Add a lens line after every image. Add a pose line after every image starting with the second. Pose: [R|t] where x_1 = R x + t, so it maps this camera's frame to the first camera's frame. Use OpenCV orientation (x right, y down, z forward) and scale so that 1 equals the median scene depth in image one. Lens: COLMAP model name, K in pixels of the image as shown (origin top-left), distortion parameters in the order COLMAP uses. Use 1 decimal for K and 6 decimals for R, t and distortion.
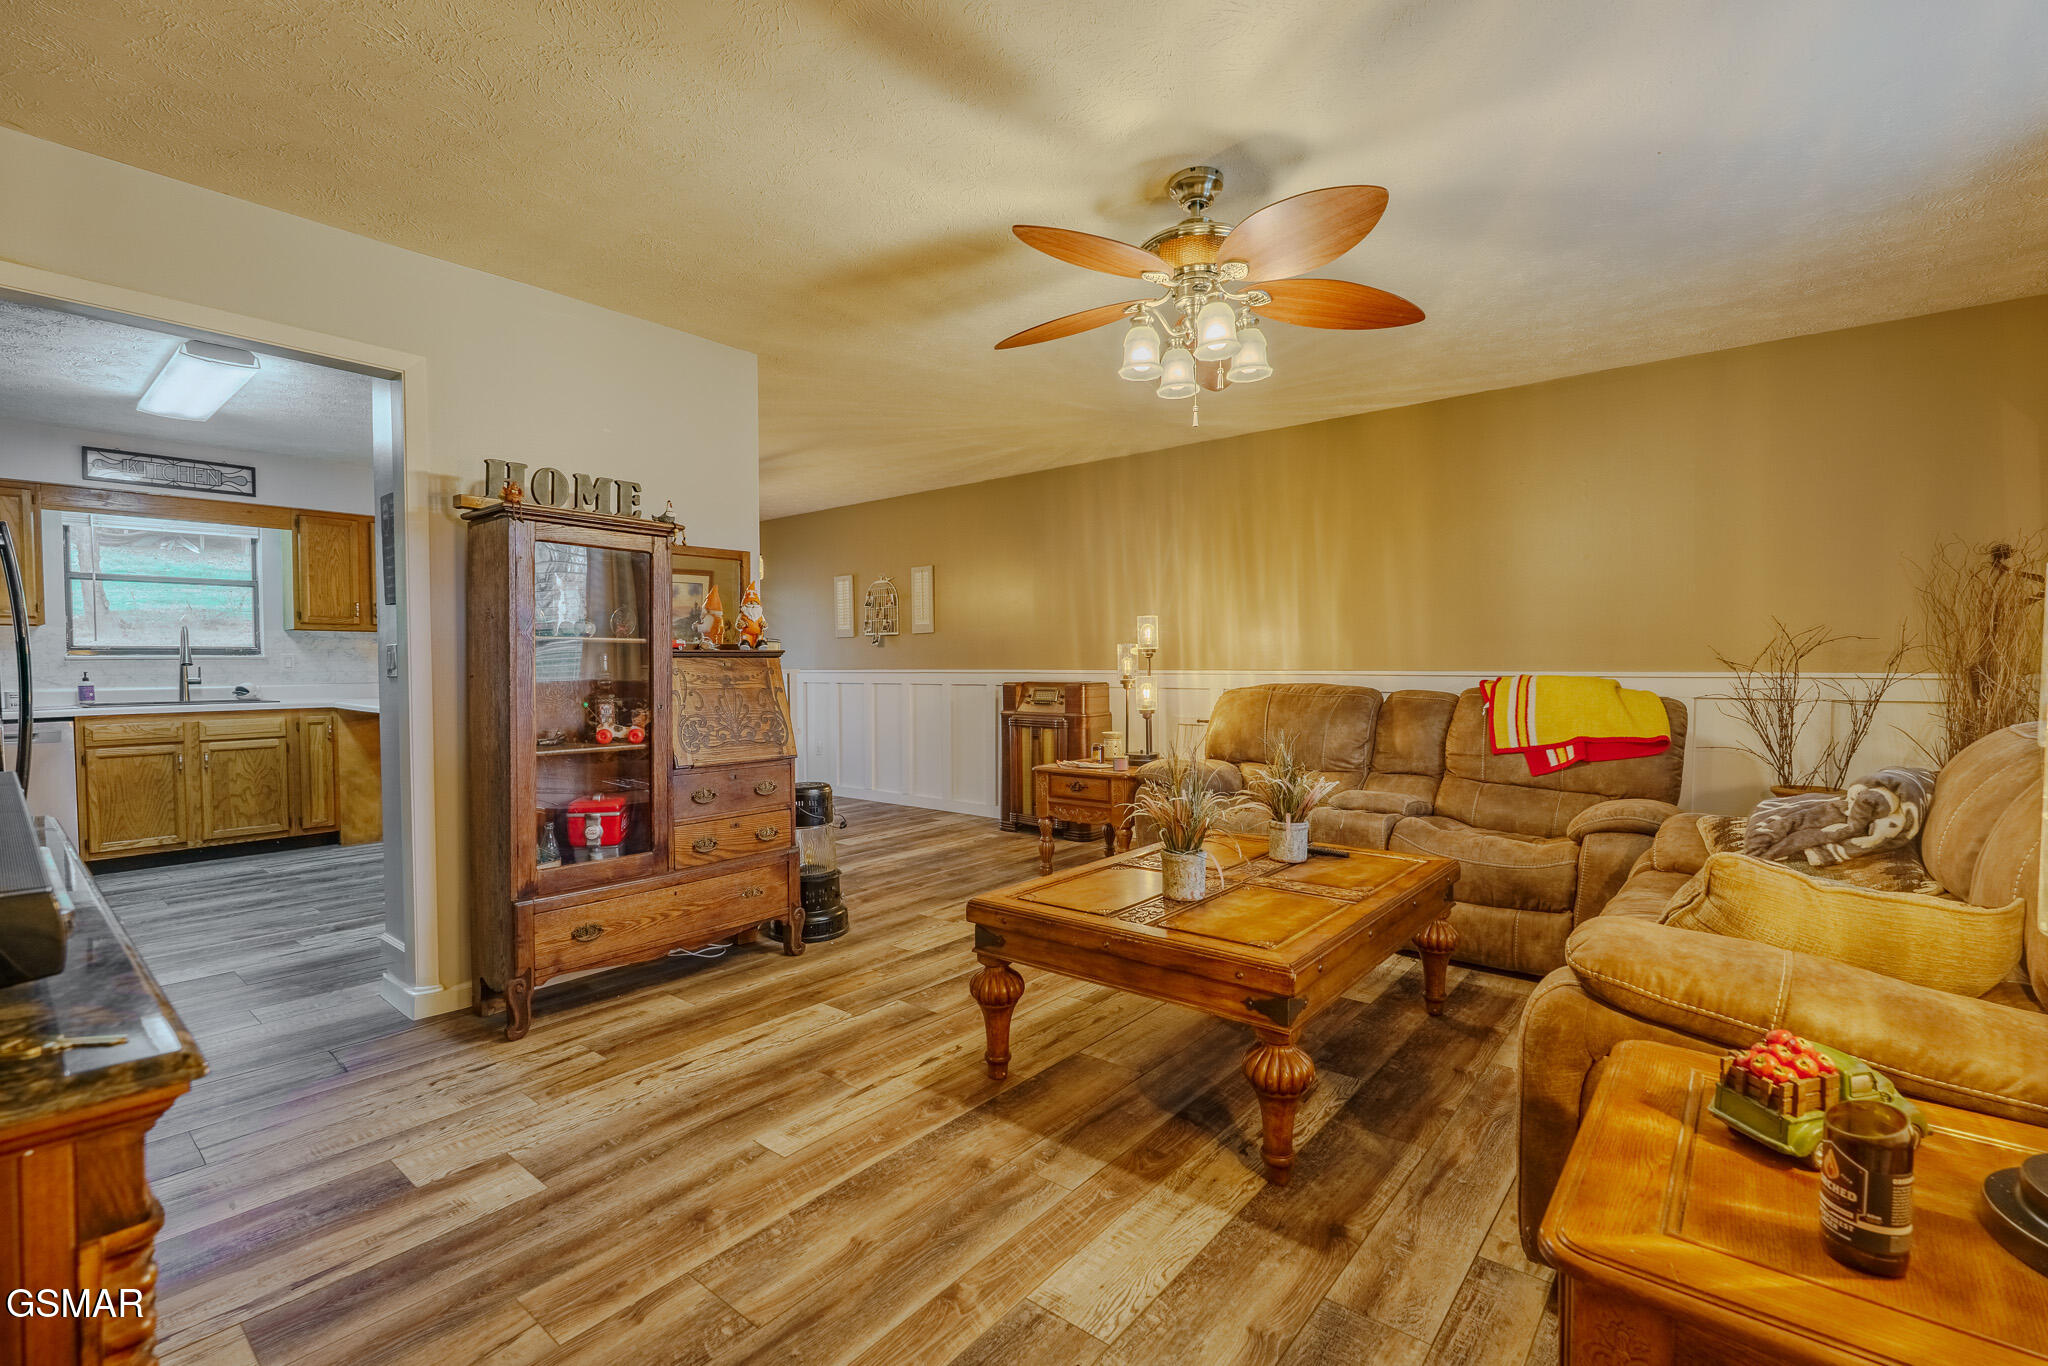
lens RADIAL K [[899.9, 0, 1022.6], [0, 899.9, 688.3], [0, 0, 1]] dist [-0.006928, 0.000293]
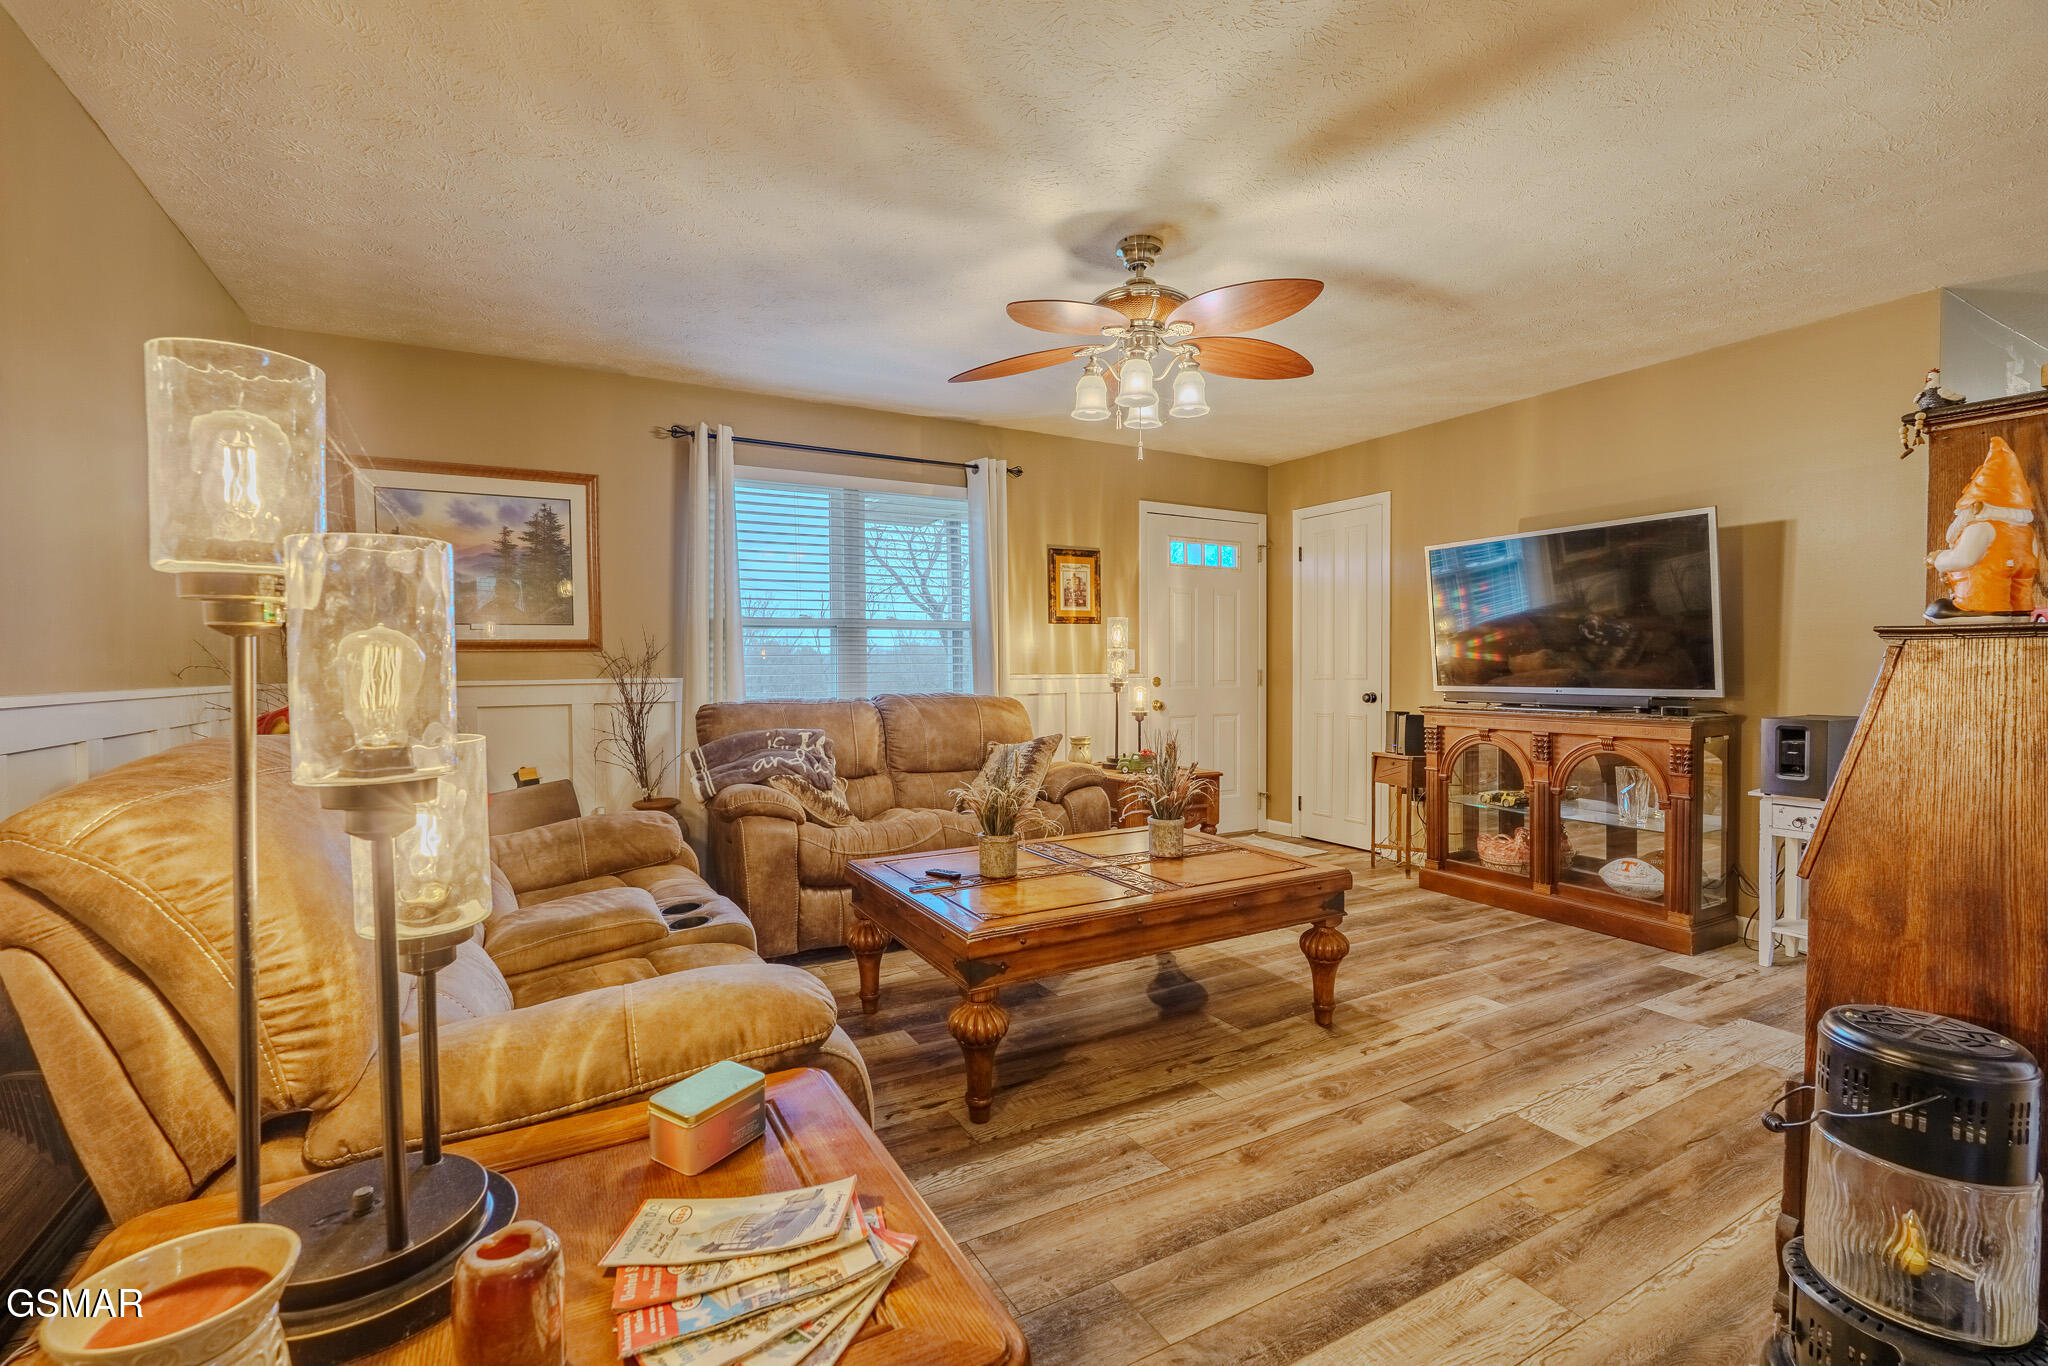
lens RADIAL K [[899.9, 0, 1022.6], [0, 899.9, 688.3], [0, 0, 1]] dist [-0.006928, 0.000293]
pose [[-0.934137, -0.000141, 0.356914, -0.075214], [0.018884, 0.998580, 0.049820, -0.060083], [-0.356414, 0.053278, -0.932808, 2.105886]]
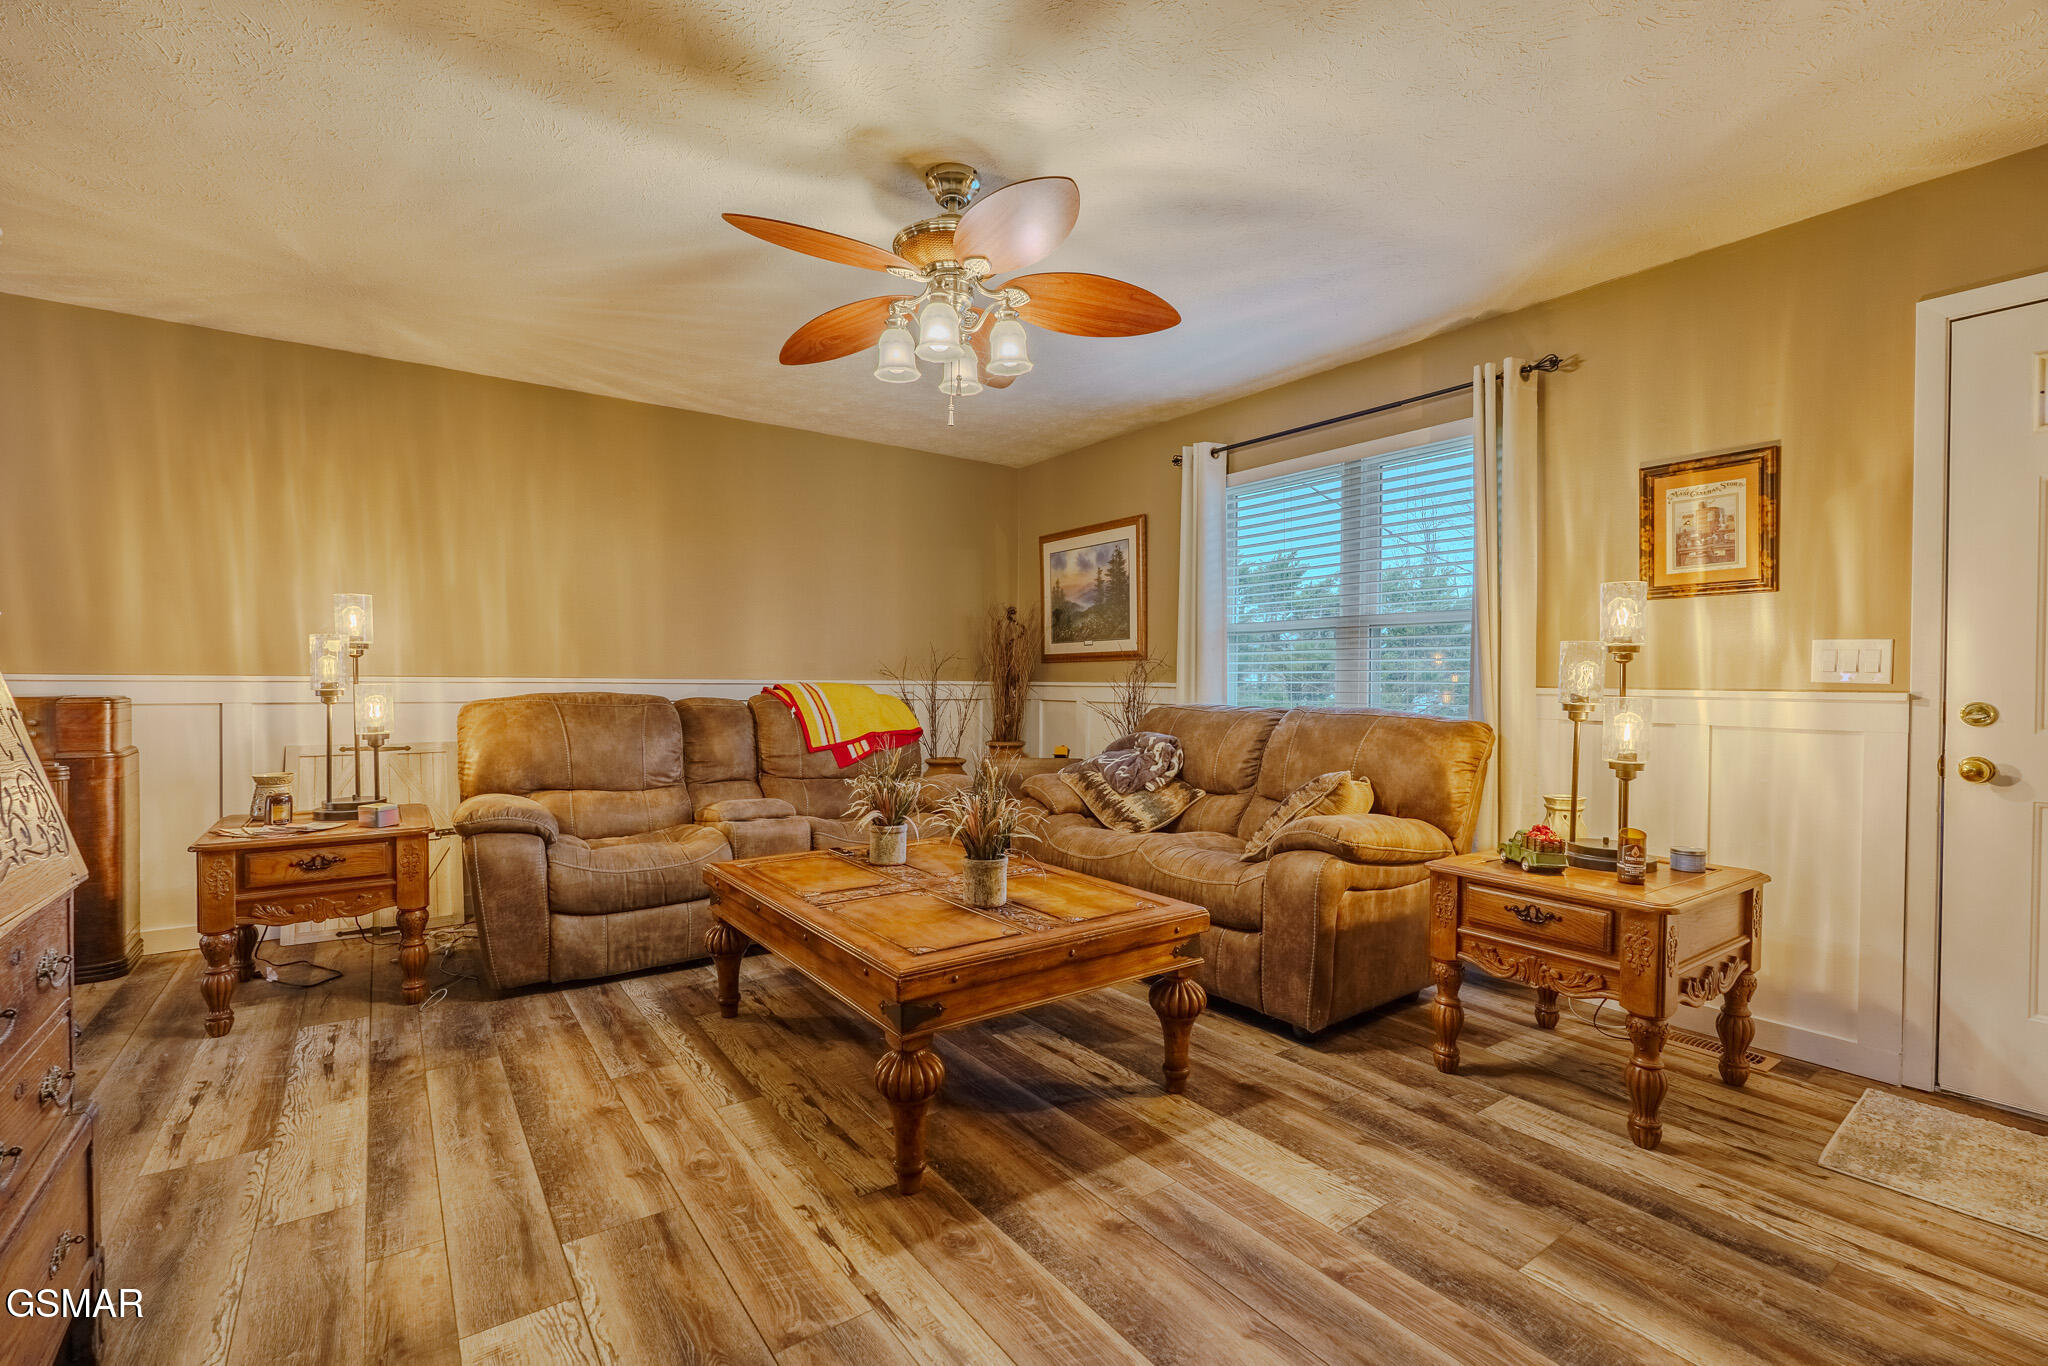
lens RADIAL K [[904.6, 0, 1016.8], [0, 904.6, 687.8], [0, 0, 1]] dist [-0.009937, 0.000845]
pose [[0.257173, -0.003147, 0.966360, -0.731179], [0.016624, 0.999861, -0.001168, -0.003098], [-0.966222, 0.016365, 0.257190, 0.671933]]
